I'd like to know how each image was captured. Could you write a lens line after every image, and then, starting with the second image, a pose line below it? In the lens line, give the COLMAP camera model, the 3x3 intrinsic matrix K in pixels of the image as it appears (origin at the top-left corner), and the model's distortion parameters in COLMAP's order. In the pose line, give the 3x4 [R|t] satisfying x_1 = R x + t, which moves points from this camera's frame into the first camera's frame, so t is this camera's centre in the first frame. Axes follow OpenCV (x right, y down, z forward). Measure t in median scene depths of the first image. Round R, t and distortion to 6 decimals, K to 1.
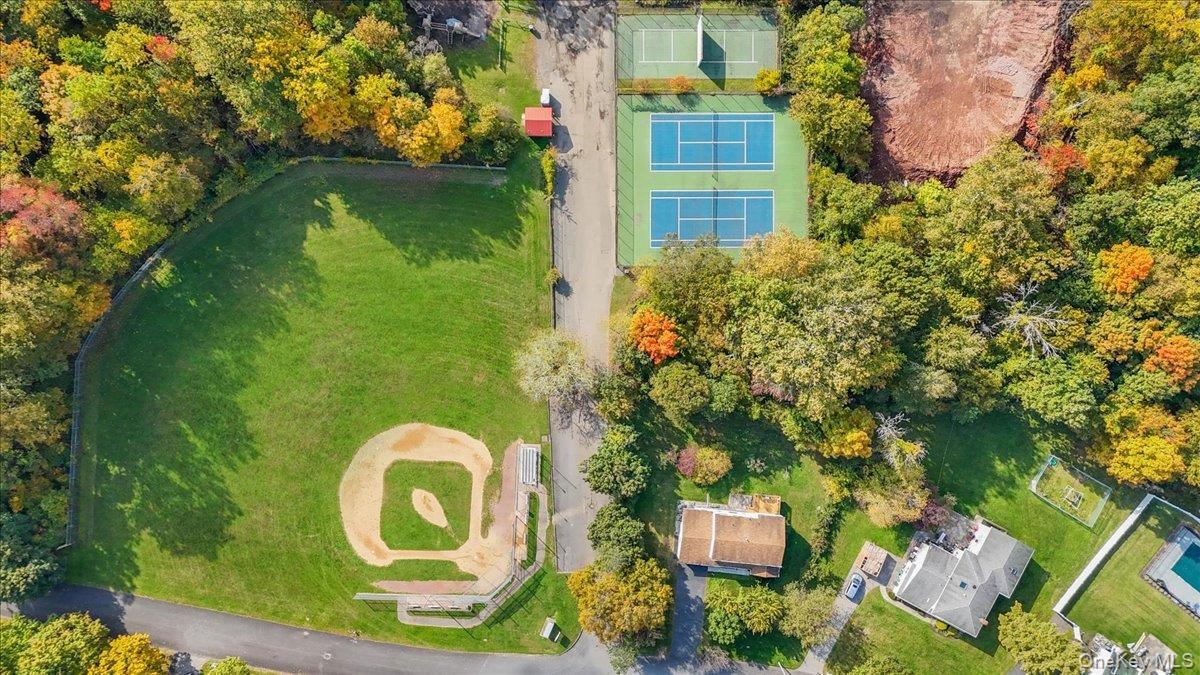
lens RADIAL K [[873.2, 0, 600.0], [0, 873.2, 337.5], [0, 0, 1]] dist [0.081640, -0.076869]
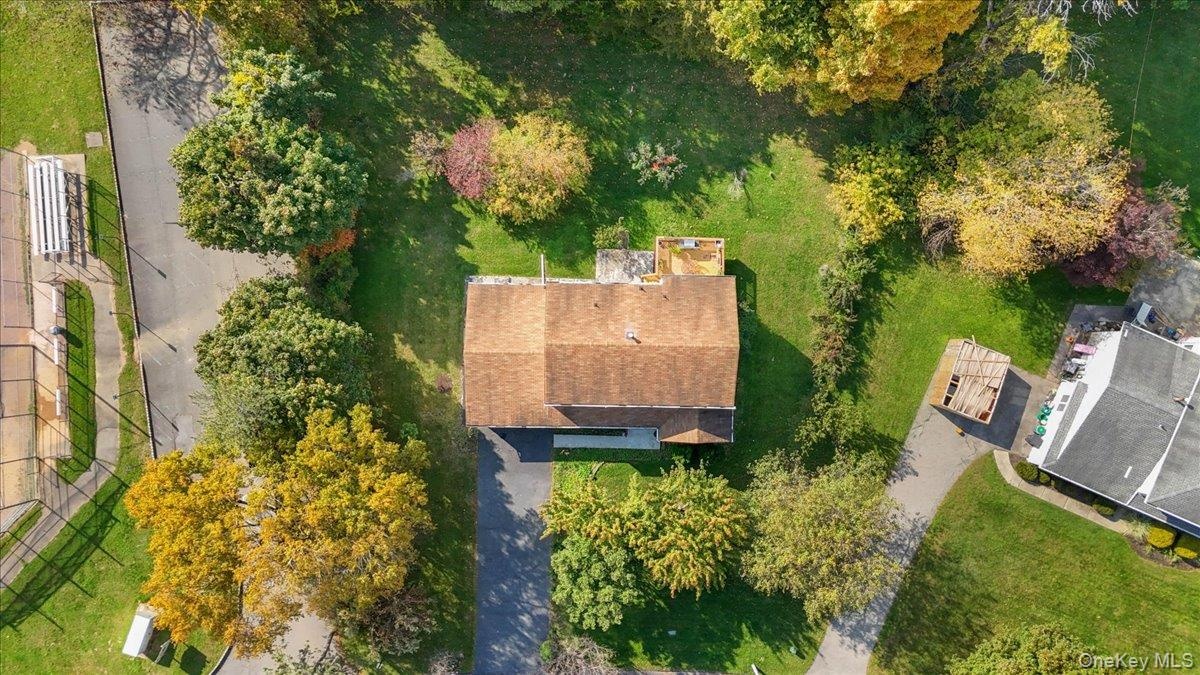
lens RADIAL K [[873.2, 0, 600.0], [0, 873.2, 337.5], [0, 0, 1]] dist [0.081640, -0.076869]
pose [[0.996796, -0.079701, 0.006808, 0.145249], [0.079702, 0.996819, 0.000164, 0.220030], [-0.006799, 0.000379, 0.999977, 0.615790]]
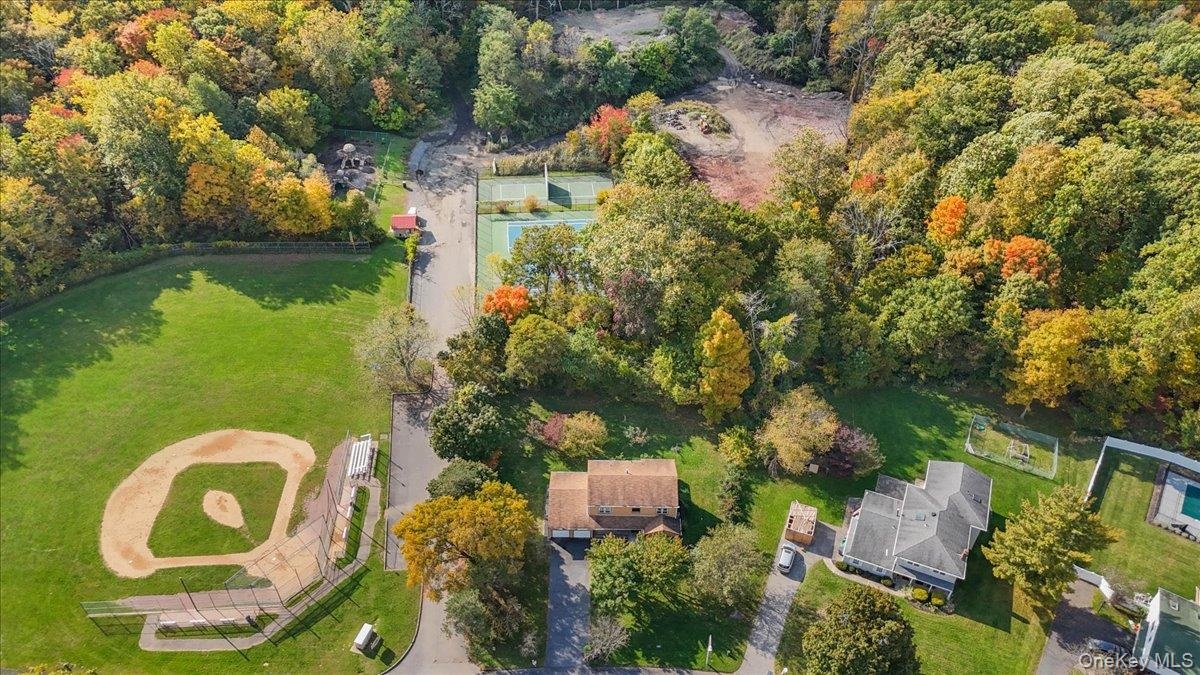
lens RADIAL K [[873.2, 0, 600.0], [0, 873.2, 337.5], [0, 0, 1]] dist [0.081640, -0.076869]
pose [[0.995661, -0.066797, 0.064792, 0.095161], [0.092779, 0.658580, -0.746769, 0.706365], [0.007211, 0.749540, 0.661920, 0.371930]]
